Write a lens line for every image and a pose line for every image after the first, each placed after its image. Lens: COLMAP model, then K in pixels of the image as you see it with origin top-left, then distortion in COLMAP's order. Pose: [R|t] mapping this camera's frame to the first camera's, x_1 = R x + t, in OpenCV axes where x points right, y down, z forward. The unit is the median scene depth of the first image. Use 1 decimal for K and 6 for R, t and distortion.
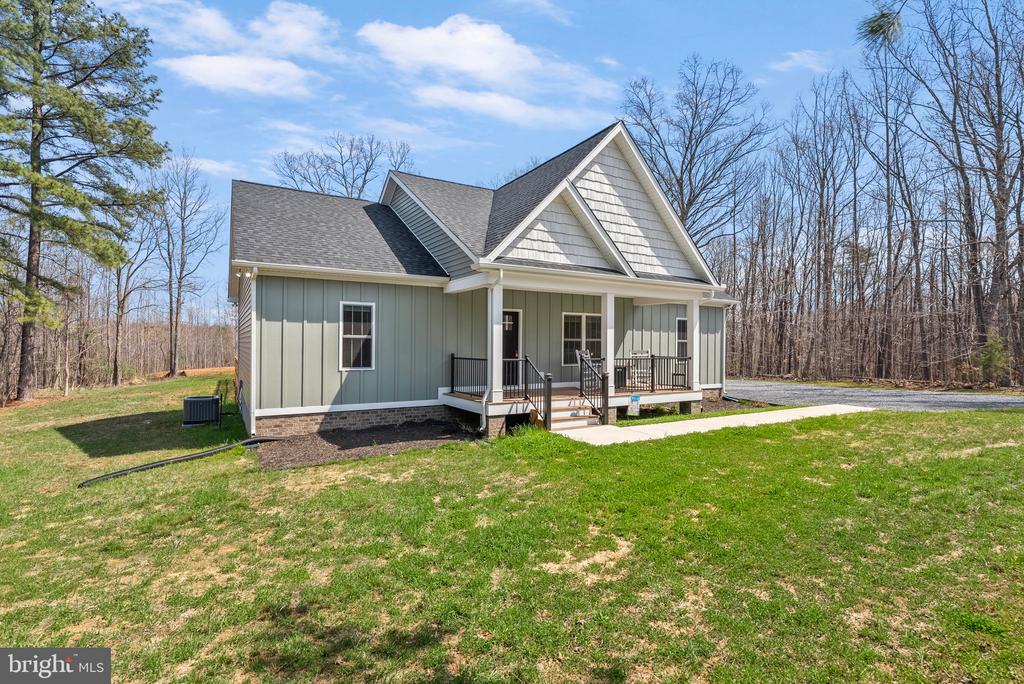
lens RADIAL K [[488.5, 0, 516.3], [0, 488.5, 344.8], [0, 0, 1]] dist [-0.004555, -0.000130]
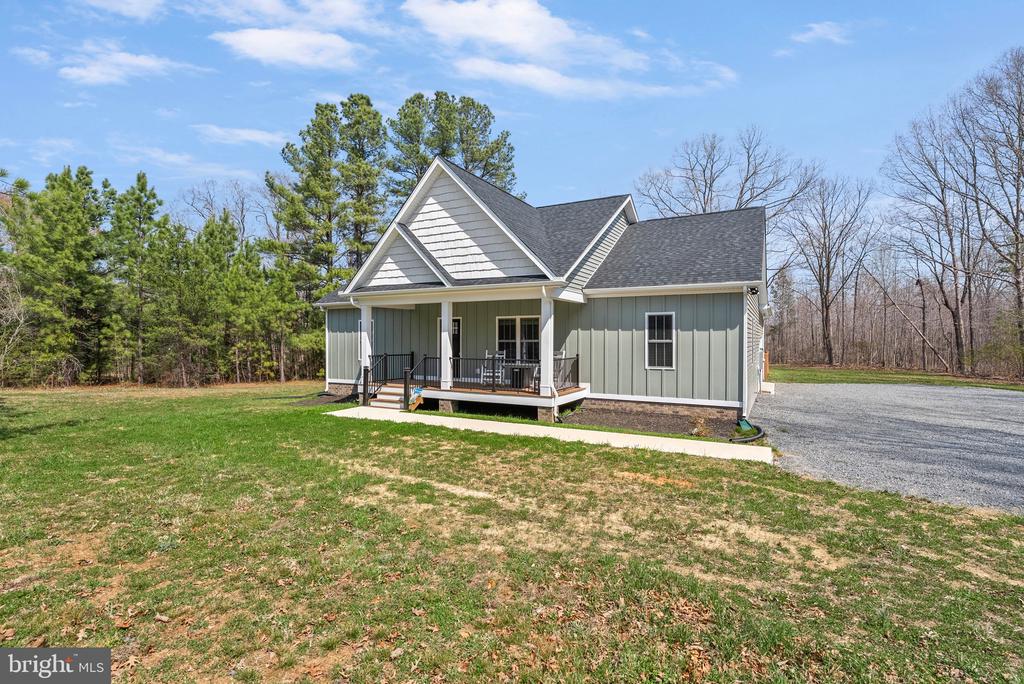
lens RADIAL K [[488.5, 0, 516.3], [0, 488.5, 344.8], [0, 0, 1]] dist [-0.004555, -0.000130]
pose [[0.510230, 0.001436, -0.860037, 1.345297], [-0.000250, 0.999999, 0.001522, -0.004729], [0.860038, -0.000562, 0.510229, 0.574941]]
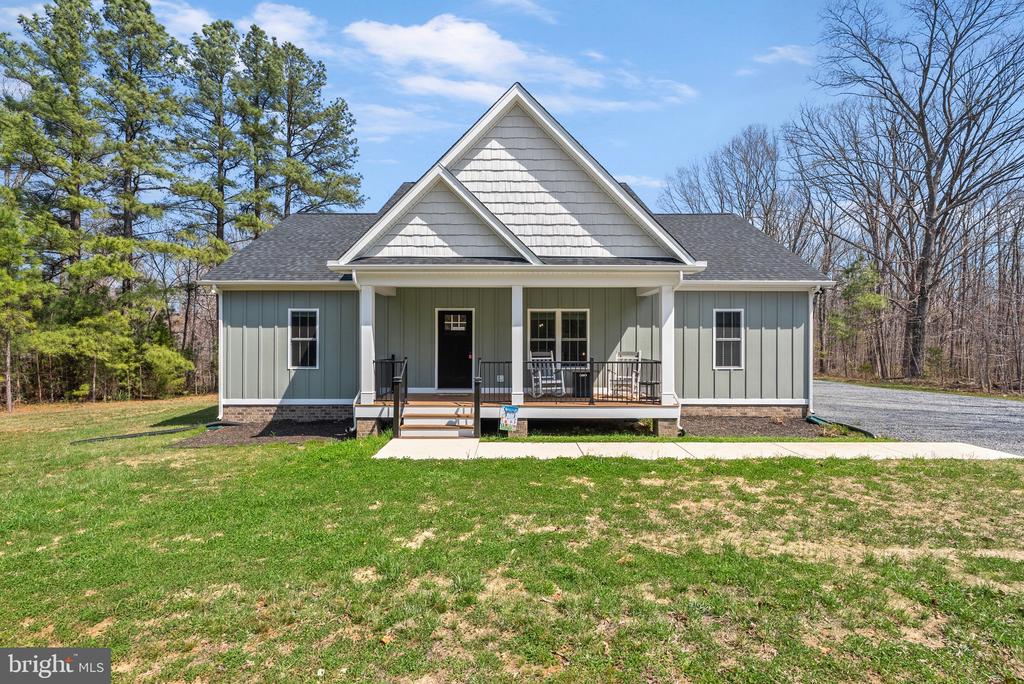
lens RADIAL K [[486.1, 0, 516.2], [0, 486.1, 340.2], [0, 0, 1]] dist [-0.008759, 0.000307]
pose [[0.861456, -0.010180, -0.507731, 0.651818], [0.004497, 0.999913, -0.012419, 0.001658], [0.507813, 0.008415, 0.861426, 0.277125]]
